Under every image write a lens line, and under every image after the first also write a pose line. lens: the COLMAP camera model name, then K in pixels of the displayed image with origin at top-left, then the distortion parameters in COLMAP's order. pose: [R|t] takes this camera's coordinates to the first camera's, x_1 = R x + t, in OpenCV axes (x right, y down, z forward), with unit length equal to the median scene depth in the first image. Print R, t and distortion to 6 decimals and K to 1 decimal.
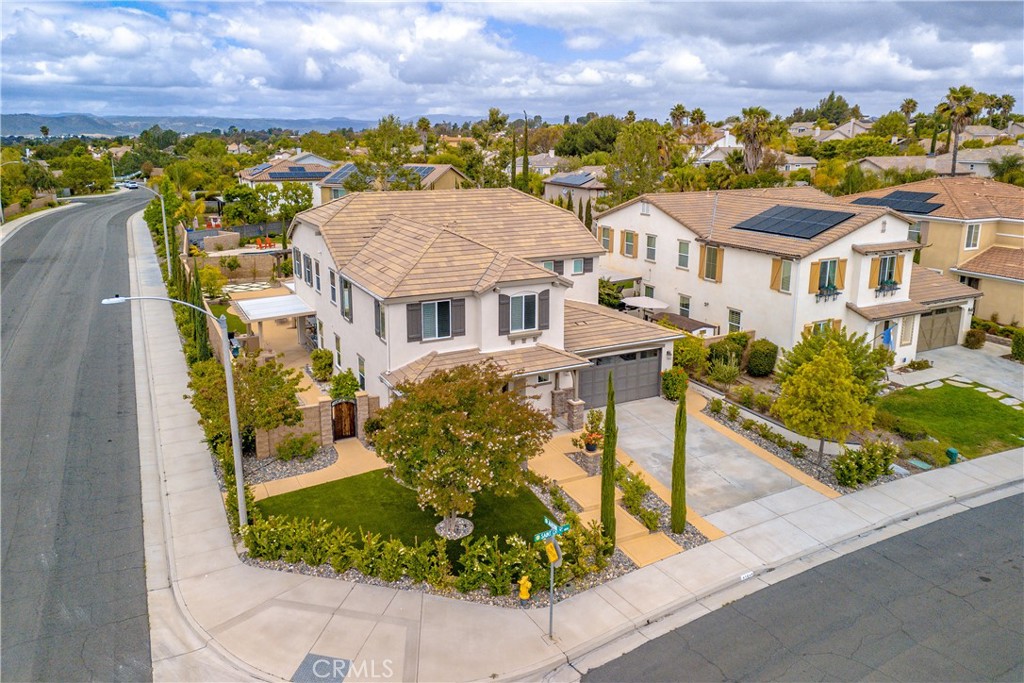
lens RADIAL K [[742.4, 0, 511.2], [0, 742.4, 305.9], [0, 0, 1]] dist [0.067547, -0.060964]
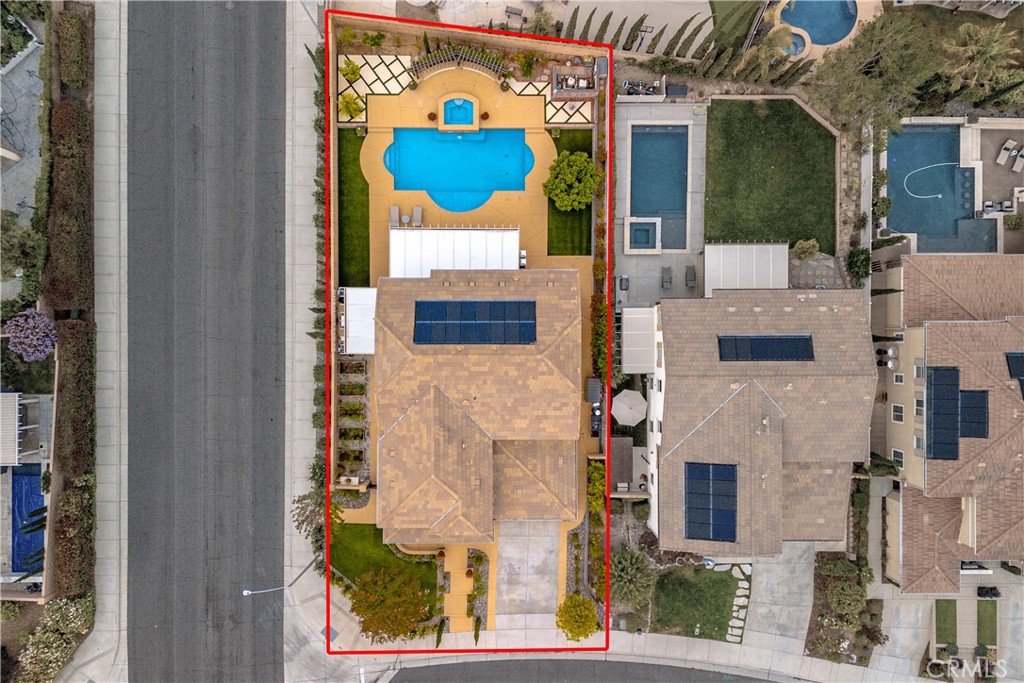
lens RADIAL K [[742.4, 0, 511.2], [0, 742.4, 305.9], [0, 0, 1]] dist [0.067547, -0.060964]
pose [[0.889586, 0.456748, 0.004332, -0.128327], [-0.112967, 0.210812, 0.970977, -1.833792], [0.442578, -0.864257, 0.239132, 1.074363]]
